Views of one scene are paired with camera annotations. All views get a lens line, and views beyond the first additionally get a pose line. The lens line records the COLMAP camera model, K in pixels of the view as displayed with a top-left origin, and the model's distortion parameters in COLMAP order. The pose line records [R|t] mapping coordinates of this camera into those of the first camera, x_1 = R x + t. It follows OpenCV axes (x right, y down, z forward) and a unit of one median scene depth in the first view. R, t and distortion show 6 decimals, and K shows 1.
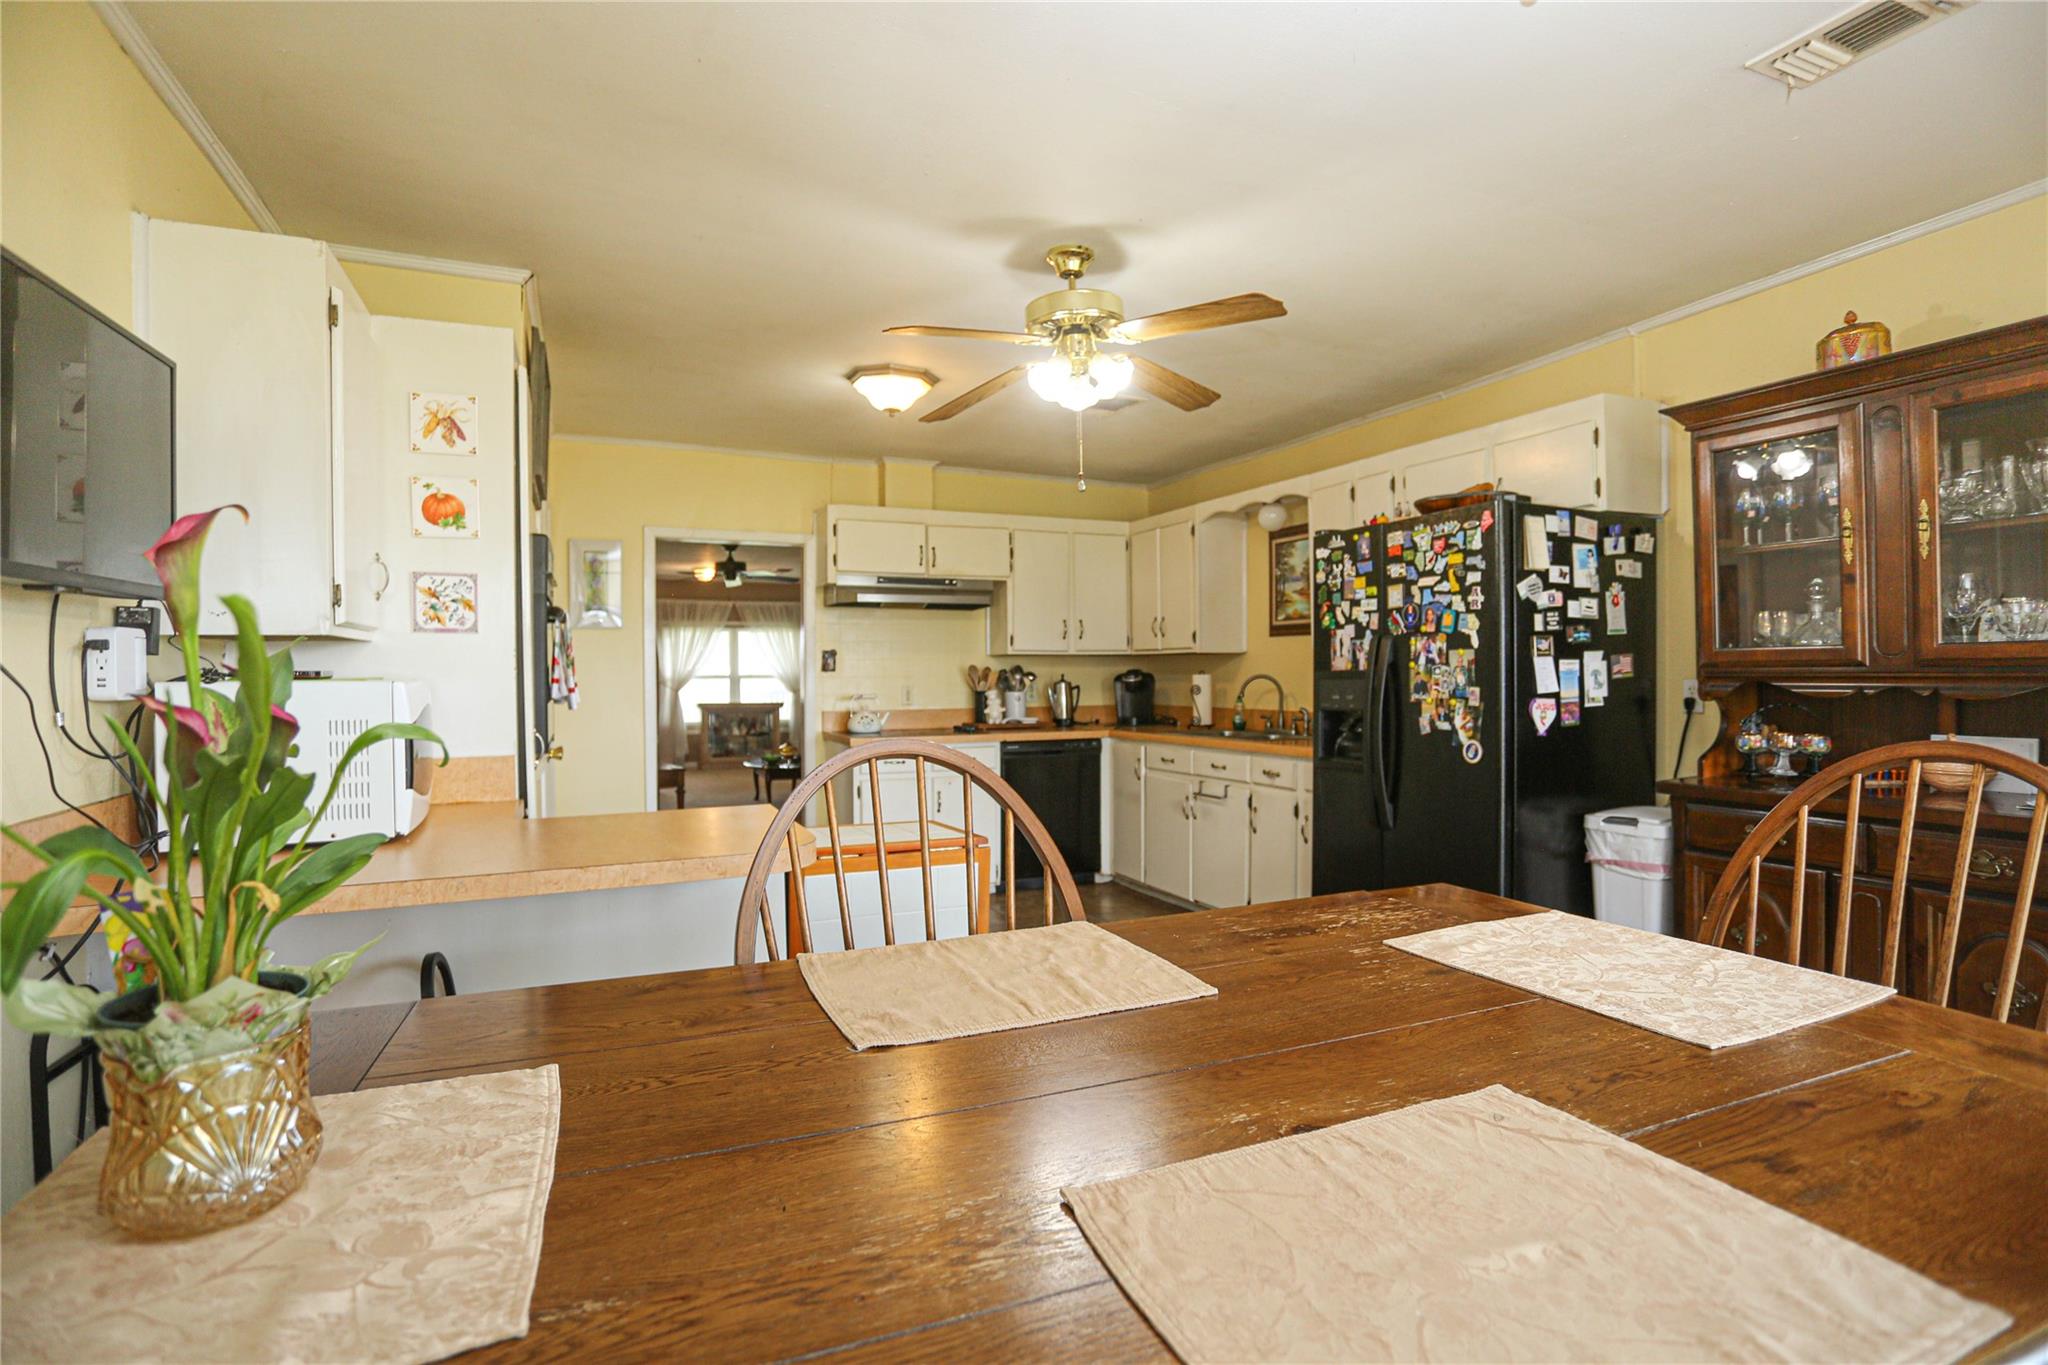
lens RADIAL K [[982.1, 0, 1024.0], [0, 982.1, 682.5], [0, 0, 1]] dist [0.001055, 0.000180]
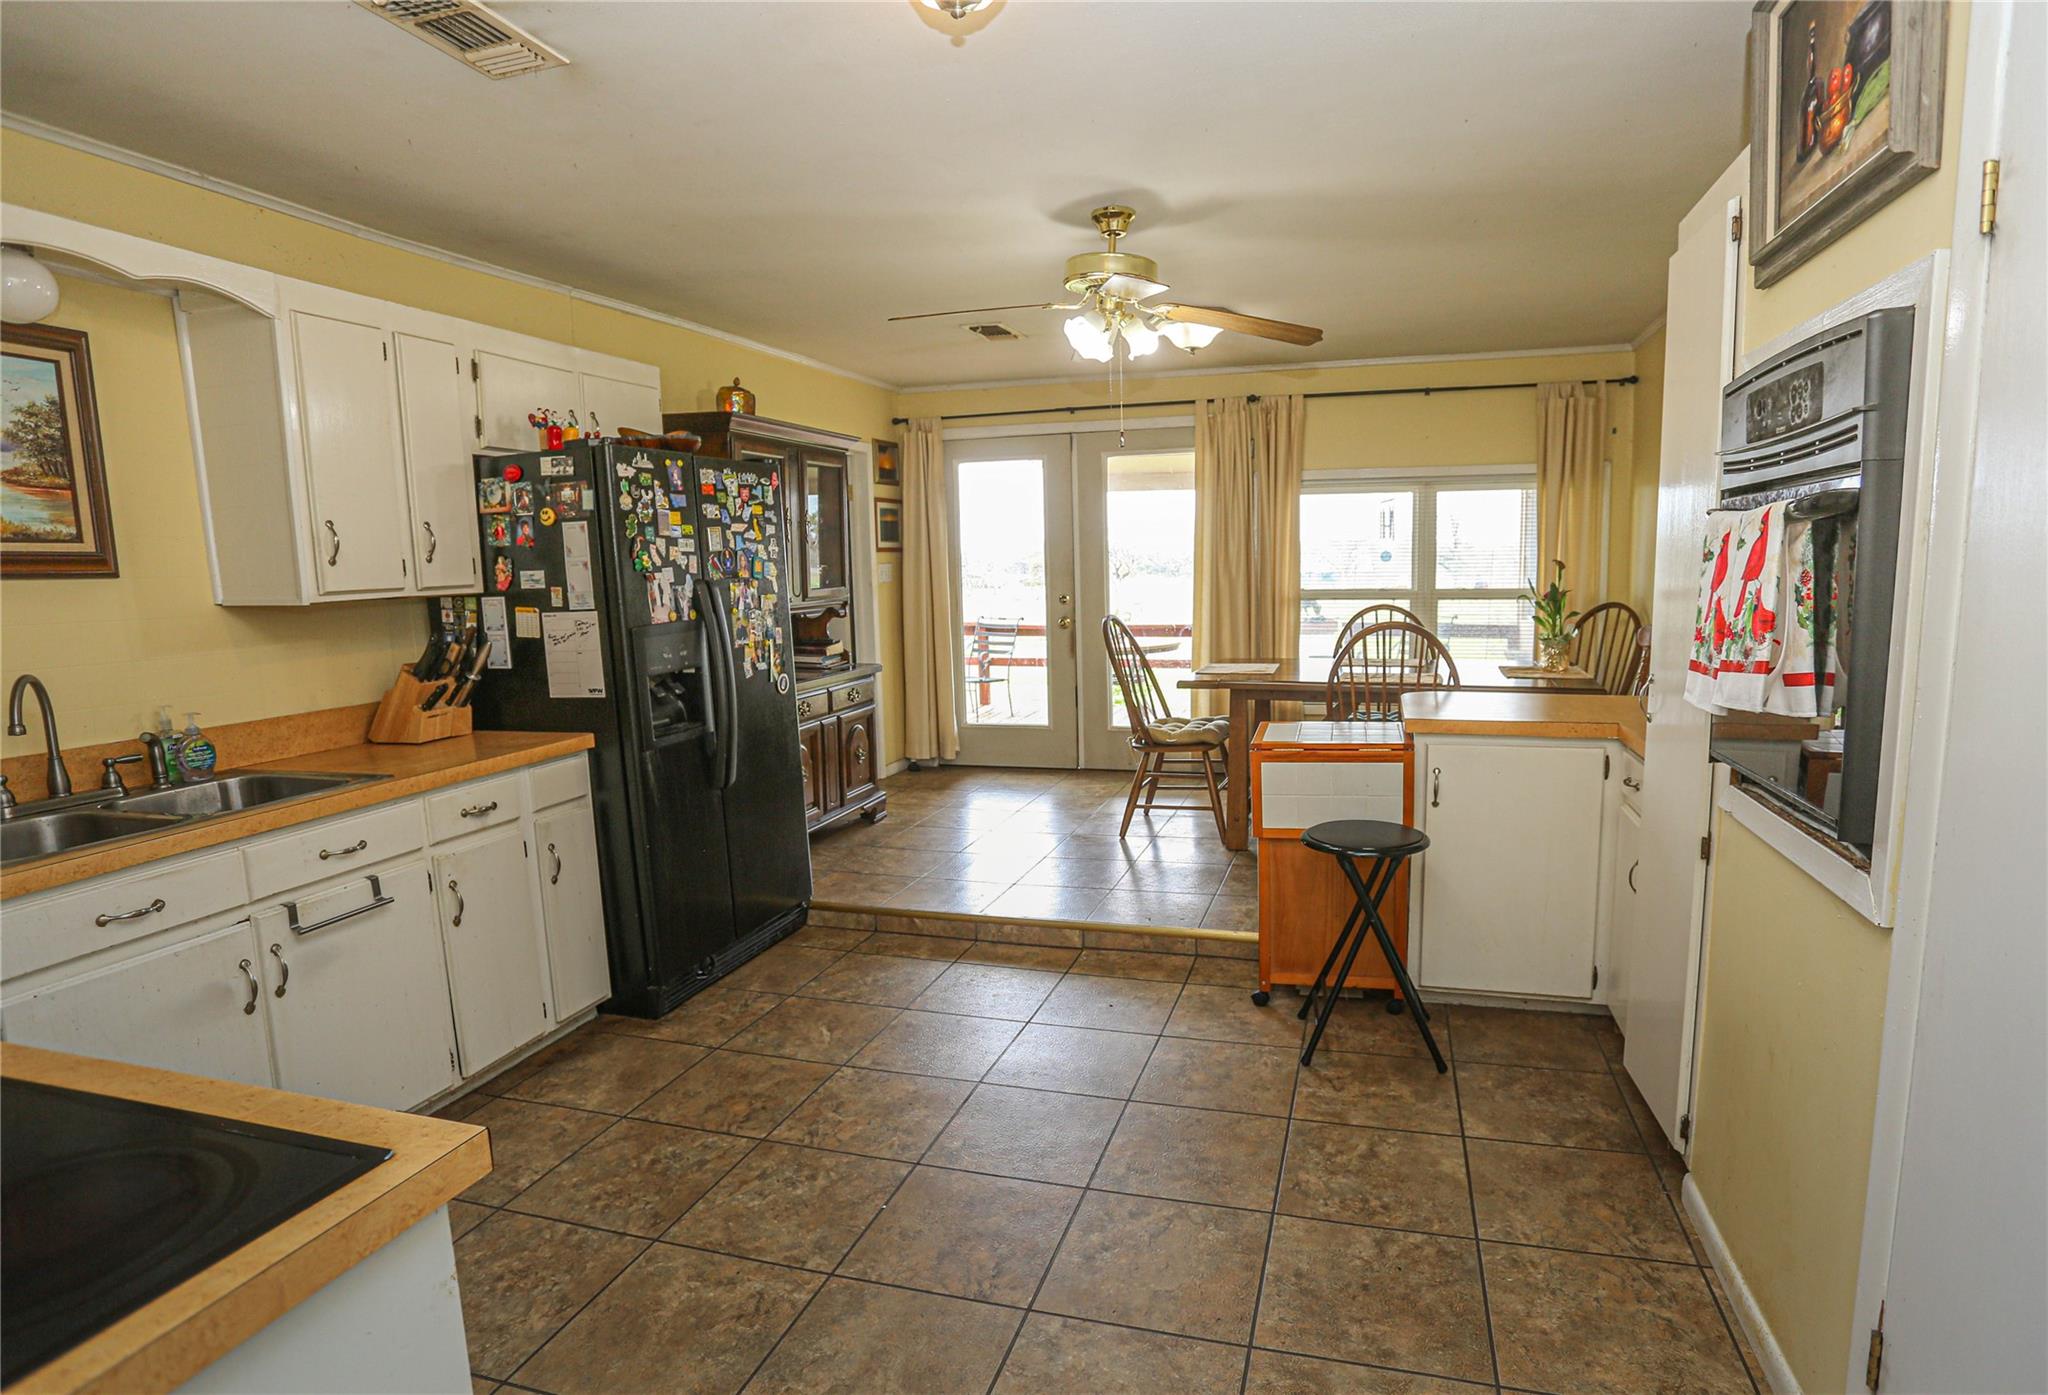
lens RADIAL K [[1165.0, 0, 1024.0], [0, 1165.0, 697.5], [0, 0, 1]] dist [-0.001005, -0.000125]
pose [[-0.749780, -0.057275, 0.659204, -0.604296], [0.034911, 0.991435, 0.125849, -0.069434], [-0.660766, 0.117372, -0.741359, 1.698521]]
